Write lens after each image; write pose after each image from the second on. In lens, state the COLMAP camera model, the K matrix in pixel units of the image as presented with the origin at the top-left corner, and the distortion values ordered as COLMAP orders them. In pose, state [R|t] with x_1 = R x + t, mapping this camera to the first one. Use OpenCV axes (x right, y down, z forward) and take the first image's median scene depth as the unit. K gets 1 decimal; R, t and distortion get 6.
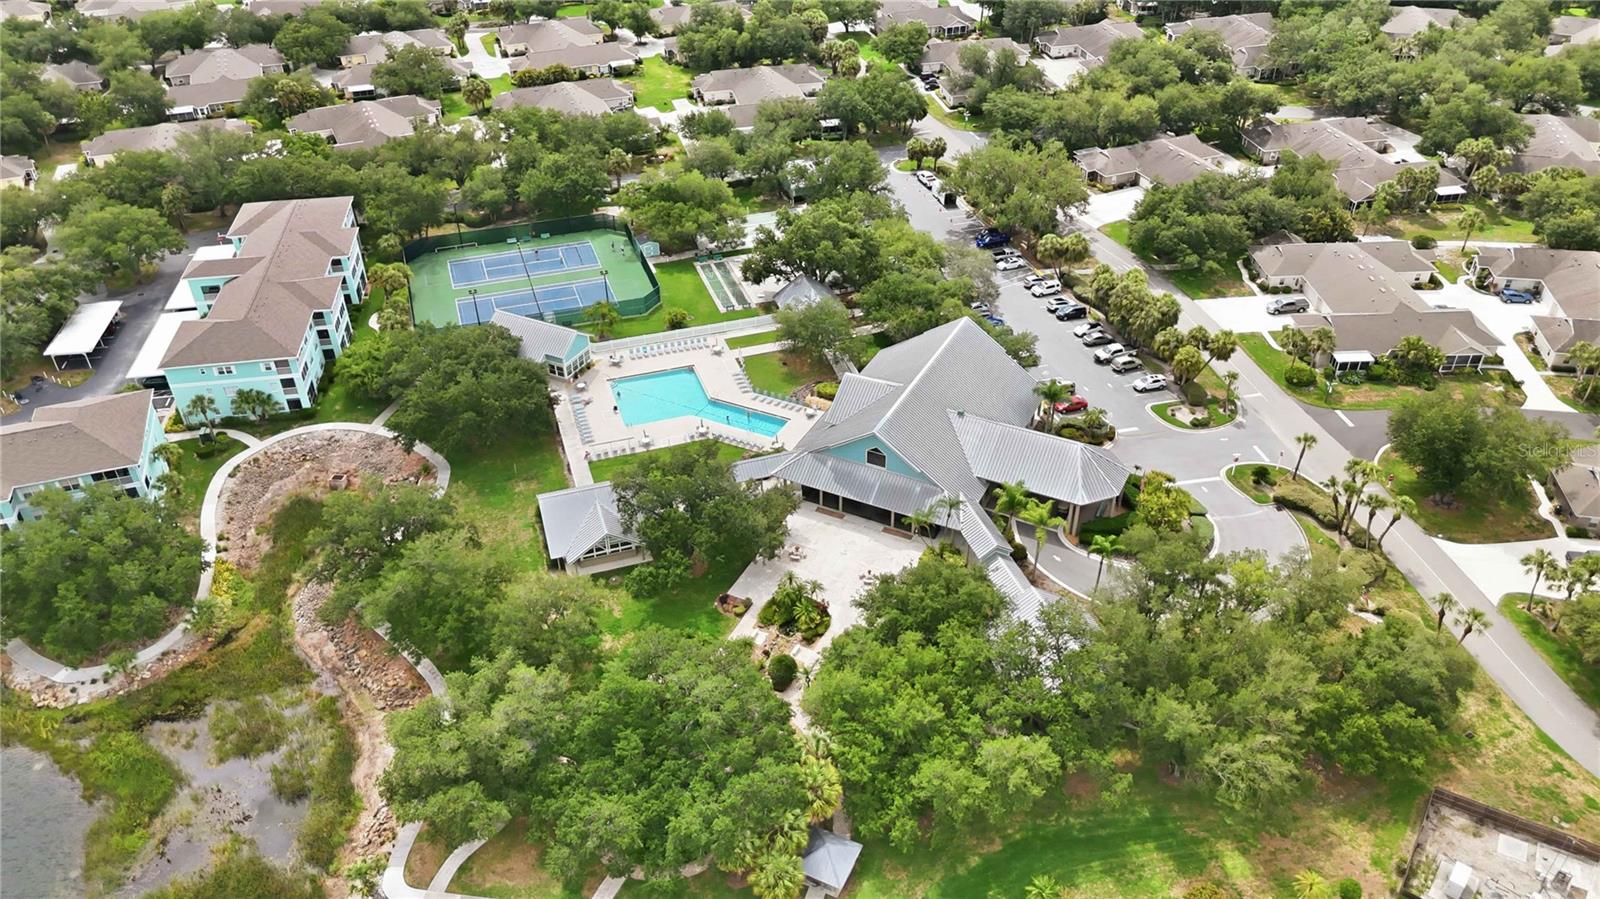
lens RADIAL K [[1181.3, 0, 805.2], [0, 1181.3, 449.6], [0, 0, 1]] dist [0.069206, -0.072683]
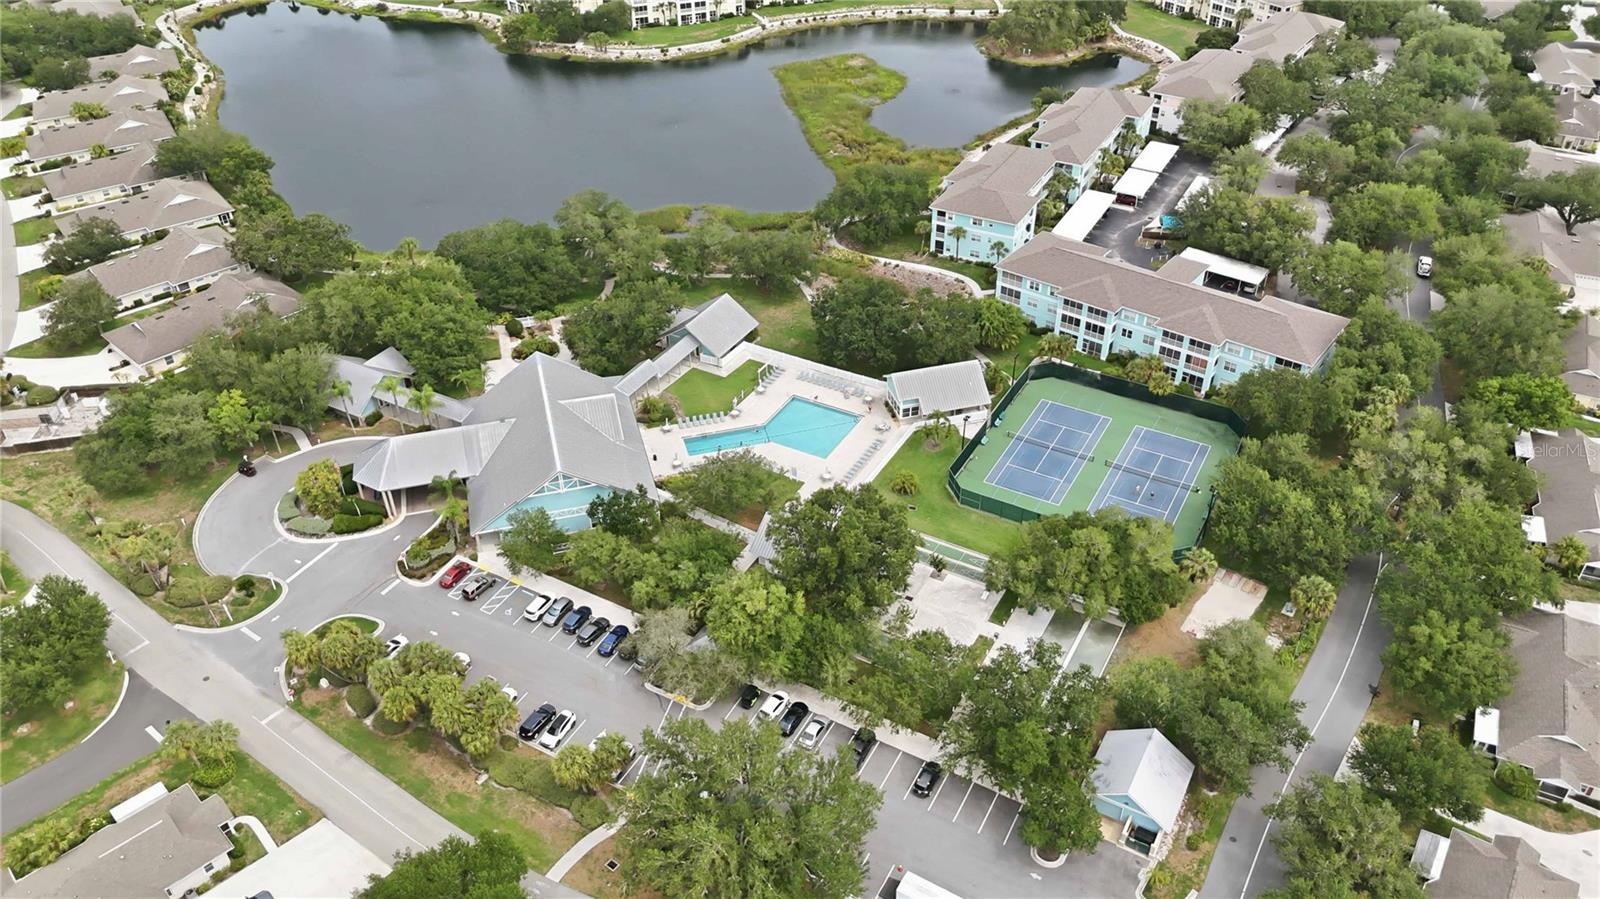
lens RADIAL K [[1181.3, 0, 805.2], [0, 1181.3, 449.6], [0, 0, 1]] dist [0.069206, -0.072683]
pose [[-0.737011, 0.412093, -0.535718, 0.454373], [-0.375070, 0.410008, 0.831394, -0.907158], [0.562260, 0.813679, -0.147617, 1.137616]]
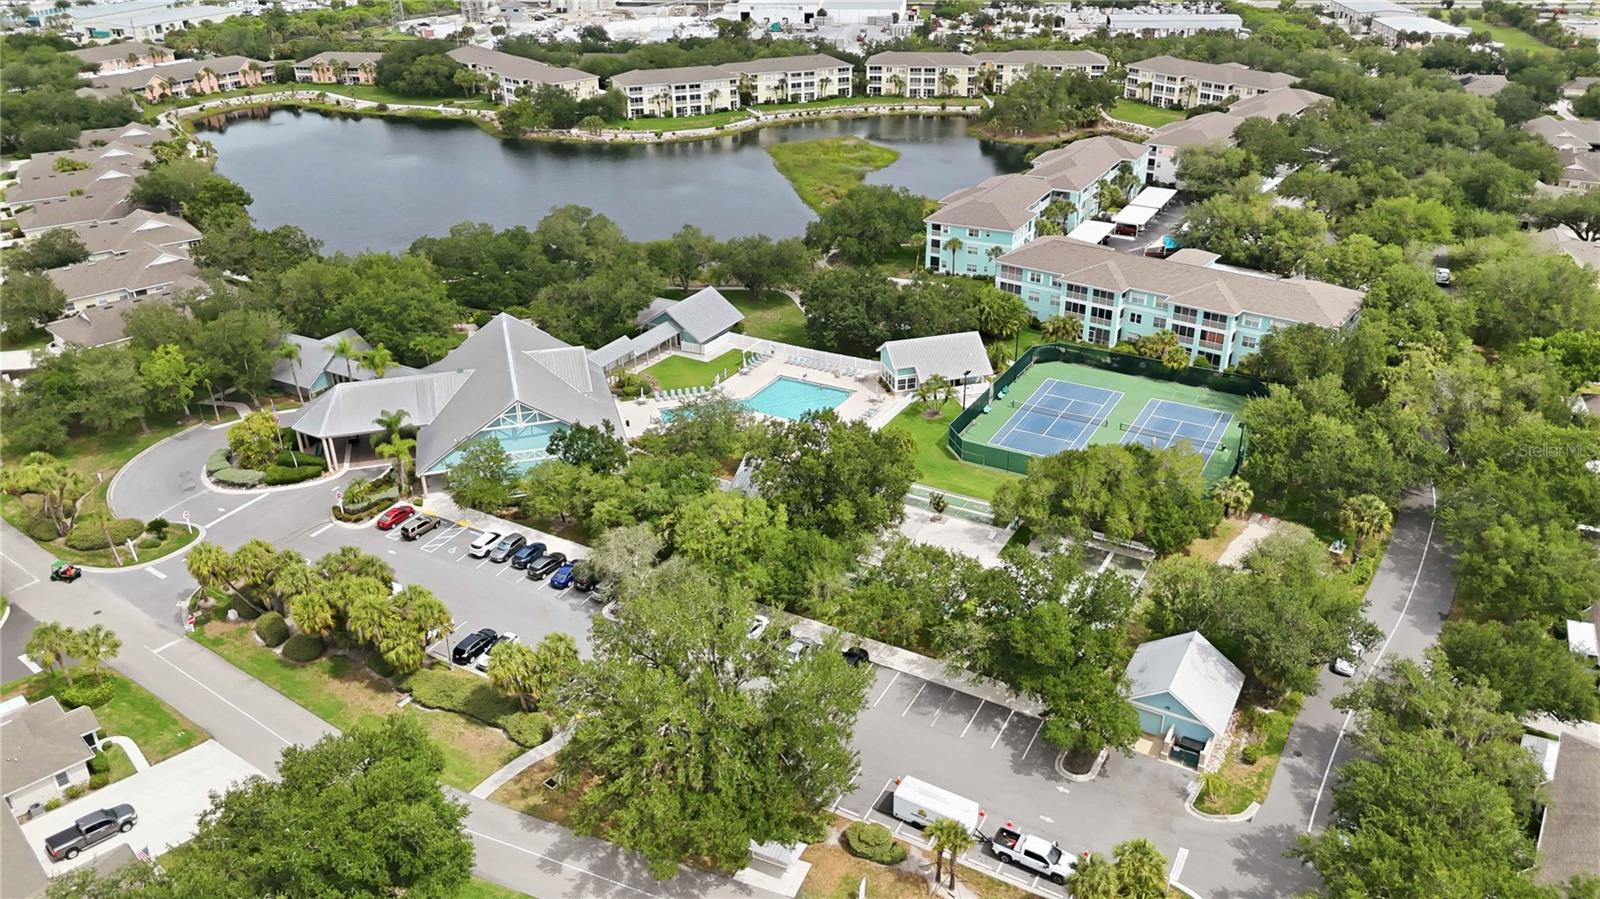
lens RADIAL K [[1181.3, 0, 805.2], [0, 1181.3, 449.6], [0, 0, 1]] dist [0.069206, -0.072683]
pose [[-0.736655, 0.319401, -0.596089, 0.466229], [-0.374619, 0.541110, 0.752901, -0.753710], [0.563027, 0.777935, -0.278958, 1.273893]]
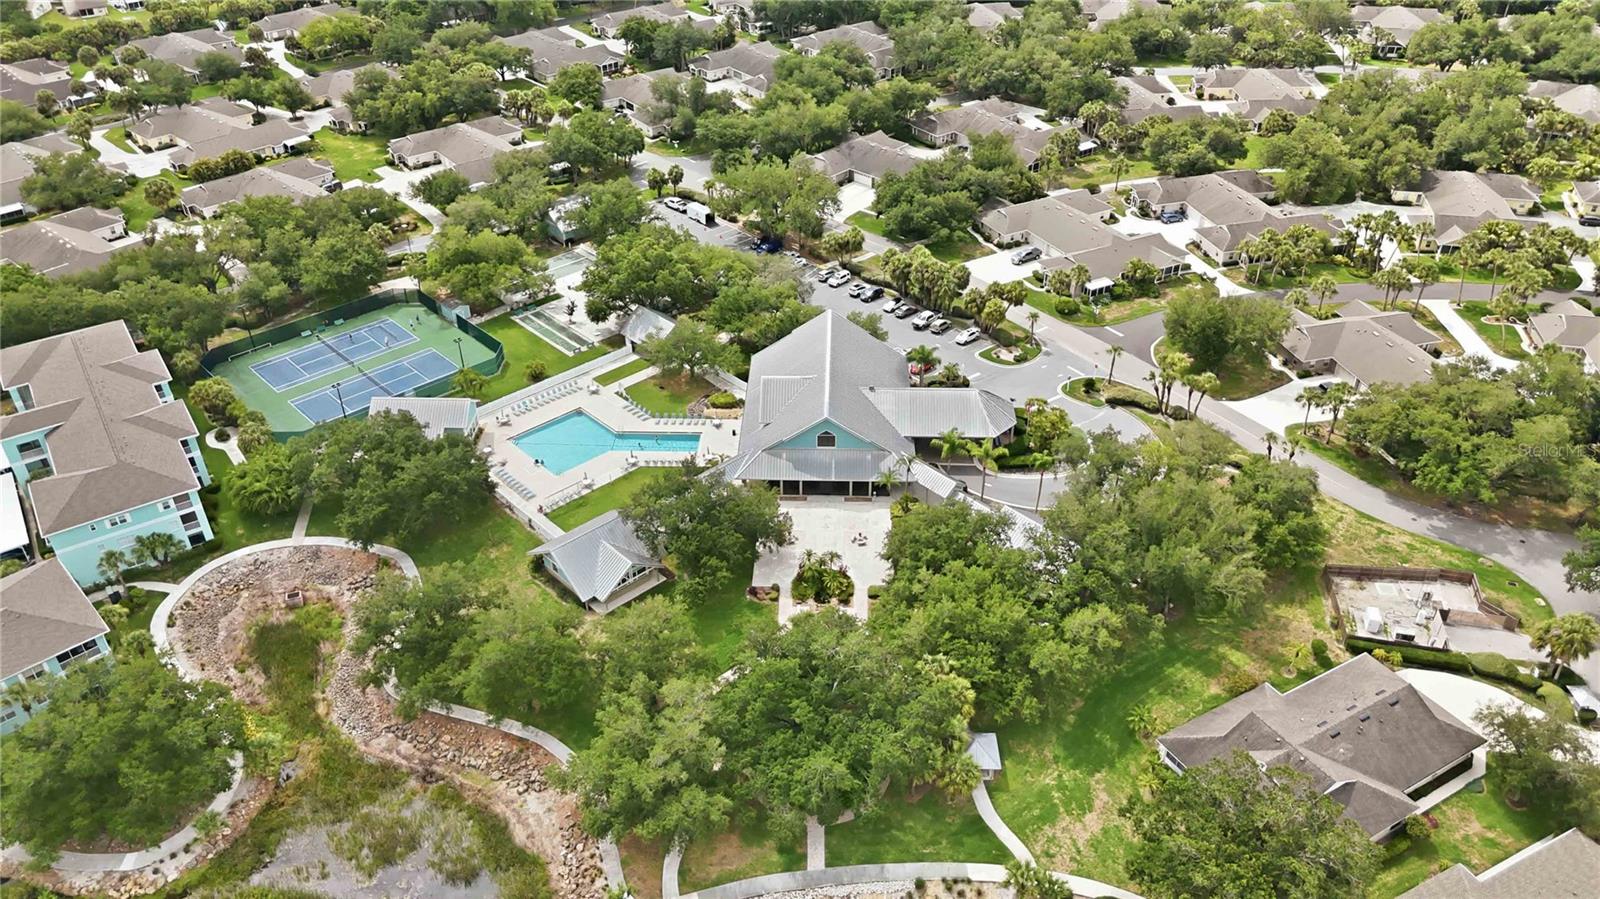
lens RADIAL K [[1181.3, 0, 805.2], [0, 1181.3, 449.6], [0, 0, 1]] dist [0.069206, -0.072683]
pose [[0.907581, -0.233831, 0.348739, -0.289182], [0.240185, 0.970390, 0.025578, -0.014528], [-0.344394, 0.060548, 0.936871, -0.048987]]
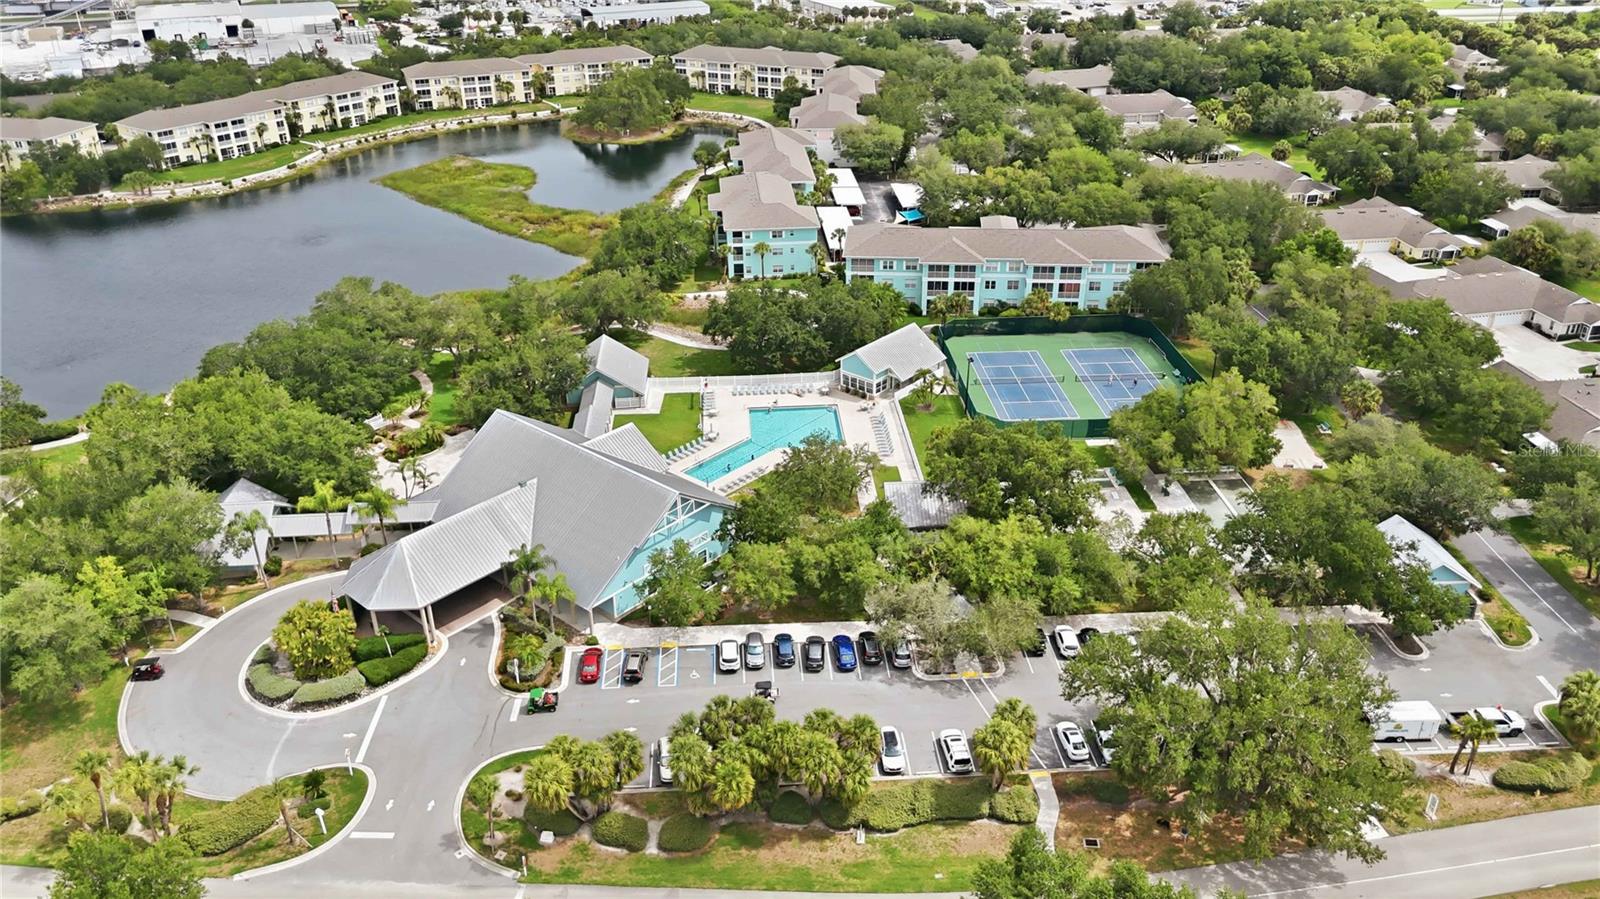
lens RADIAL K [[1181.3, 0, 805.2], [0, 1181.3, 449.6], [0, 0, 1]] dist [0.069206, -0.072683]
pose [[-0.247066, 0.459020, -0.853381, 0.691831], [-0.550516, 0.658257, 0.513449, -0.520602], [0.797428, 0.596655, 0.090065, 0.900132]]
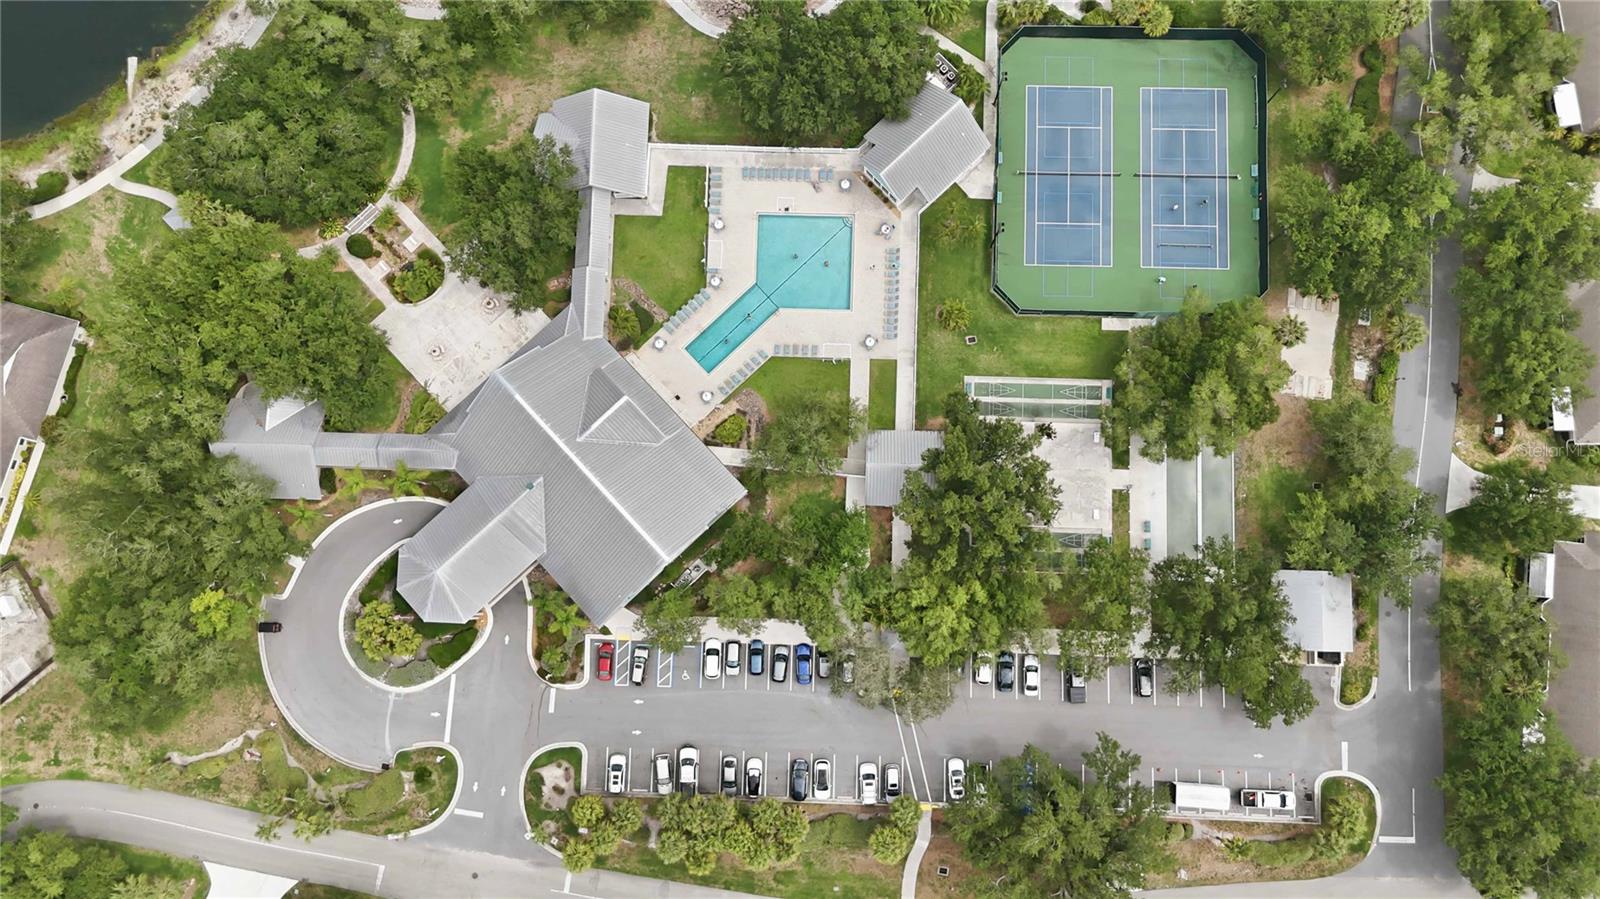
lens RADIAL K [[1181.3, 0, 805.2], [0, 1181.3, 449.6], [0, 0, 1]] dist [0.069206, -0.072683]
pose [[-0.344868, 0.933190, -0.101105, 0.104483], [-0.517969, -0.099370, 0.849608, -0.818692], [0.782799, 0.345372, 0.517633, 0.554452]]
